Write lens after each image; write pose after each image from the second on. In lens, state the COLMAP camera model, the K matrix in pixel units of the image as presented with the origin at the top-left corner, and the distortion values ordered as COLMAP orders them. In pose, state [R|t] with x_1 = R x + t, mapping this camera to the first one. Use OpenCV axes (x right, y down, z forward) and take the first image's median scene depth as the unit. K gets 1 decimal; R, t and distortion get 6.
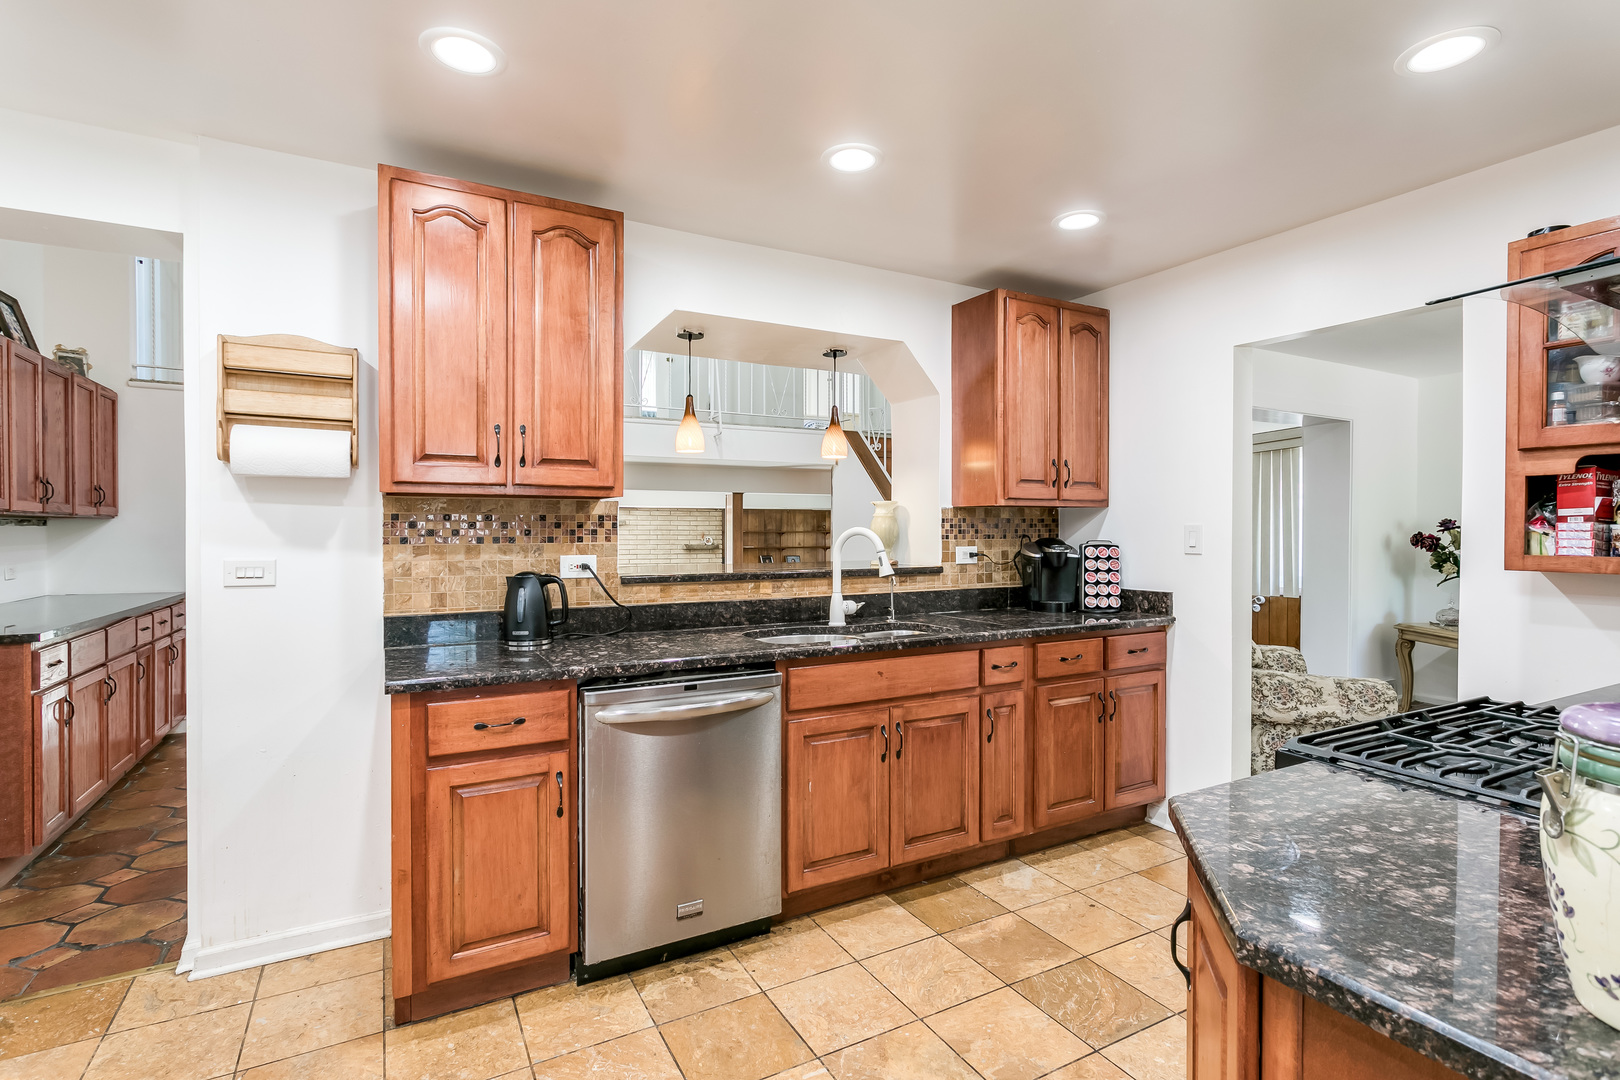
lens RADIAL K [[774.9, 0, 801.7], [0, 774.9, 535.9], [0, 0, 1]] dist [0.002571, 0.000394]
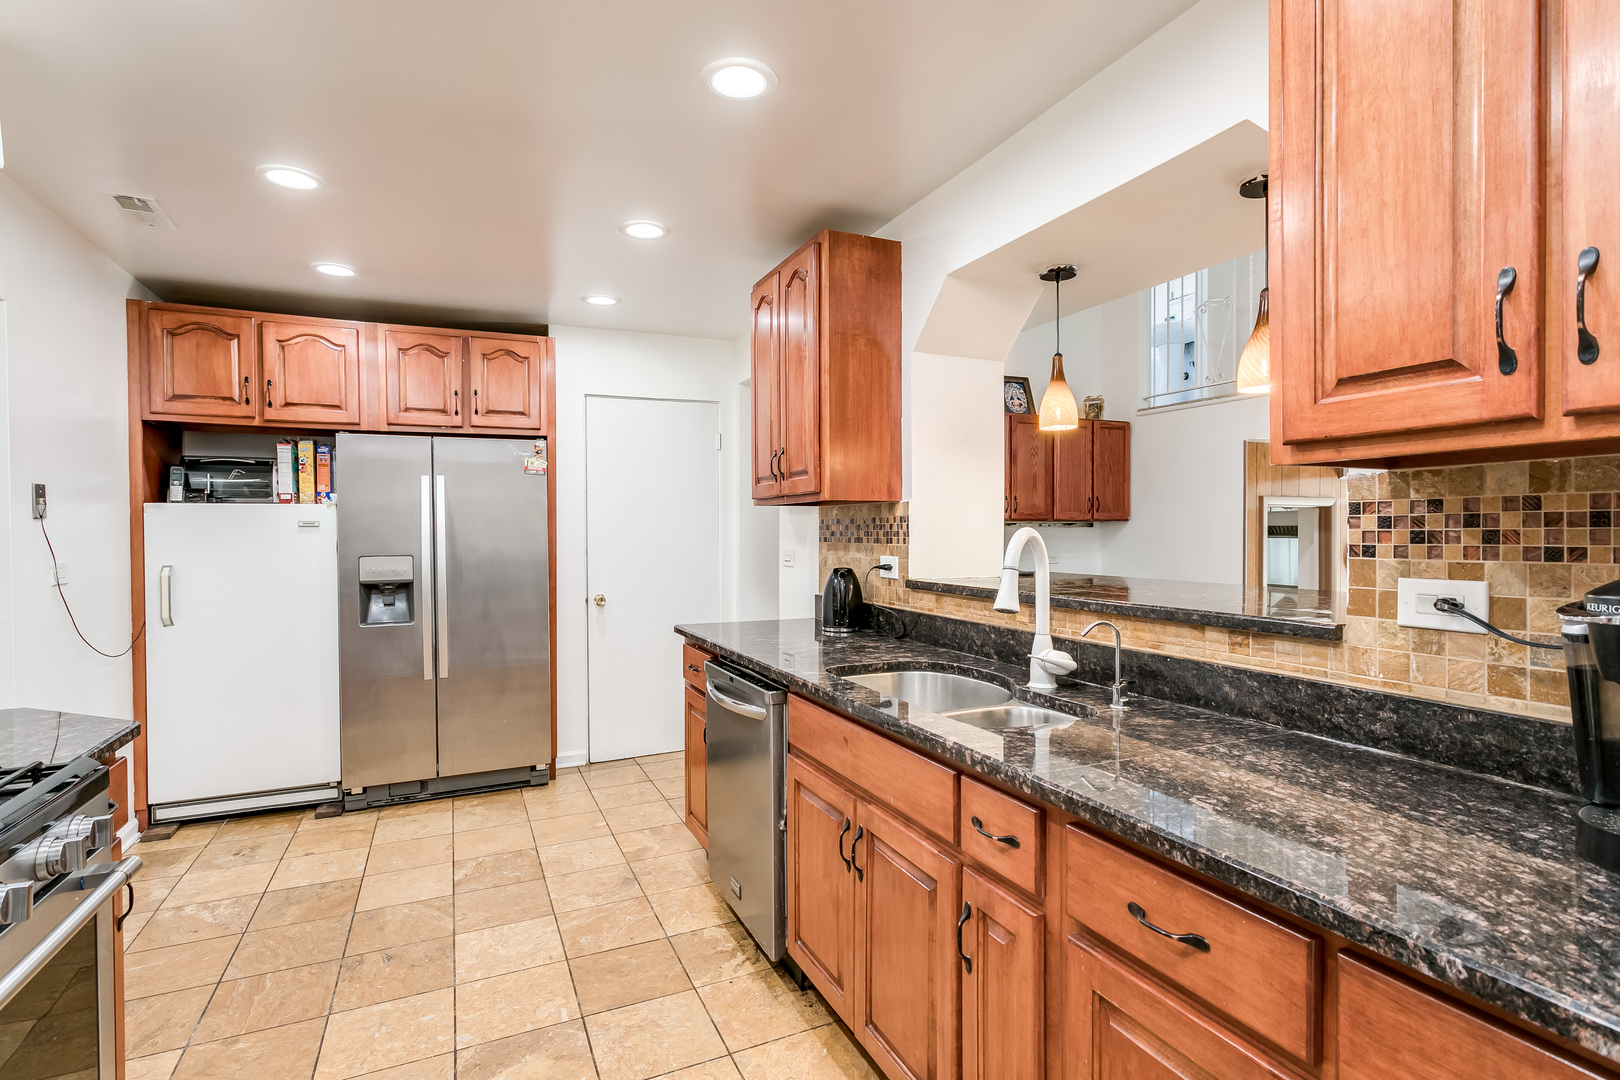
lens RADIAL K [[774.9, 0, 801.7], [0, 774.9, 539.3], [0, 0, 1]] dist [0.002571, 0.000394]
pose [[-0.062520, 0.013058, -0.997958, 0.690172], [-0.003345, 0.999906, 0.013293, -0.009928], [0.998038, 0.004169, -0.062470, 0.875167]]
